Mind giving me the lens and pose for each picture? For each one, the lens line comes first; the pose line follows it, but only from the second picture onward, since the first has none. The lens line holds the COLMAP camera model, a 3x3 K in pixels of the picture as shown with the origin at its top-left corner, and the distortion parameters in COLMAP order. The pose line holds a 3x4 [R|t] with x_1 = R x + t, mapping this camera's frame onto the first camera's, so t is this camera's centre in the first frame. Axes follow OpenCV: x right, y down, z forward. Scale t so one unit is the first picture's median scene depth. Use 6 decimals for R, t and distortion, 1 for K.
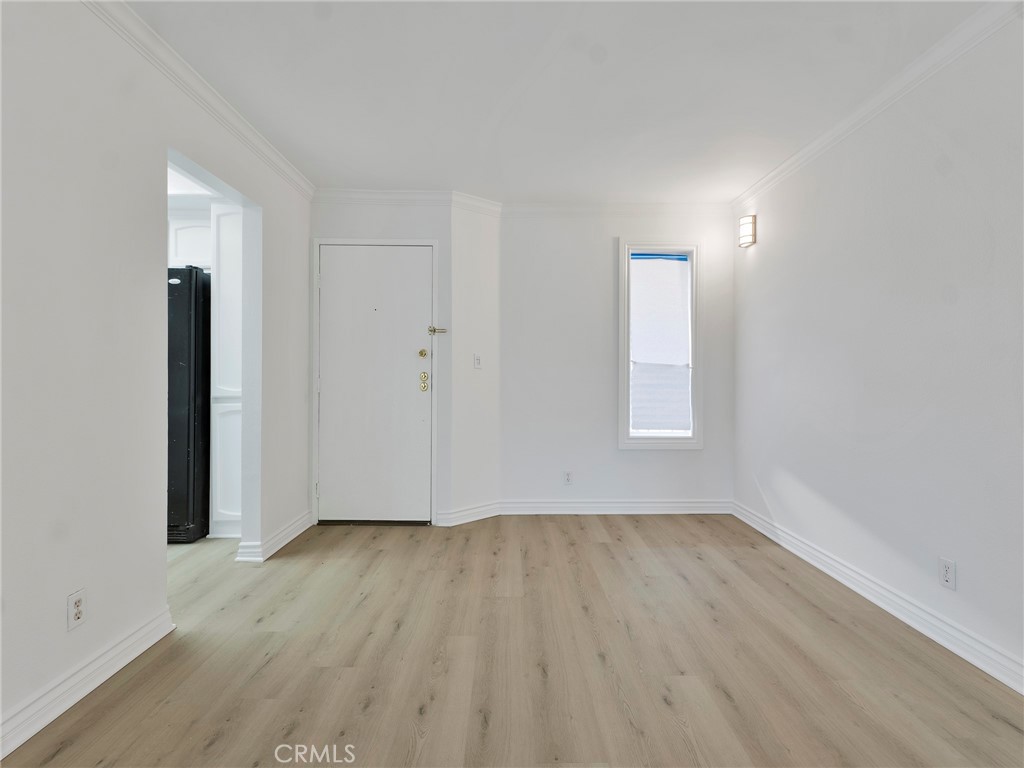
lens RADIAL K [[465.8, 0, 511.5], [0, 465.8, 379.6], [0, 0, 1]] dist [-0.000209, -0.000246]
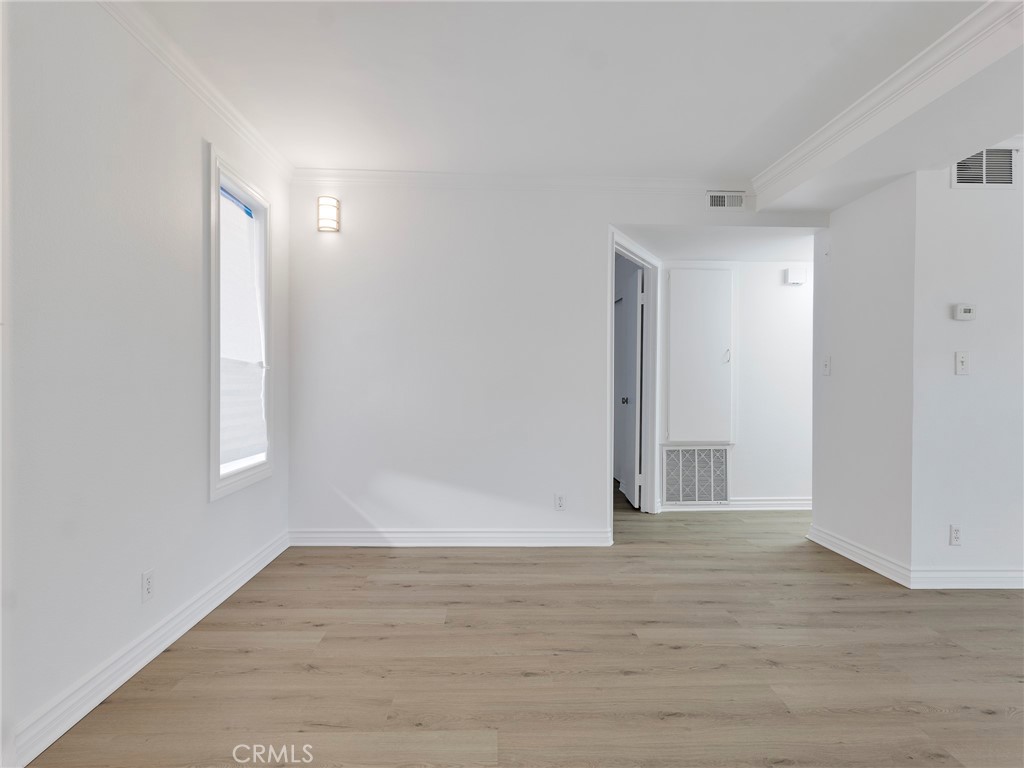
lens RADIAL K [[493.6, 0, 510.6], [0, 493.6, 385.0], [0, 0, 1]] dist [-0.000205, -0.000193]
pose [[-0.030315, -0.013762, 0.999446, -0.447279], [-0.000317, 0.999905, 0.013759, -0.009488], [-0.999540, 0.000101, -0.030316, 0.699001]]
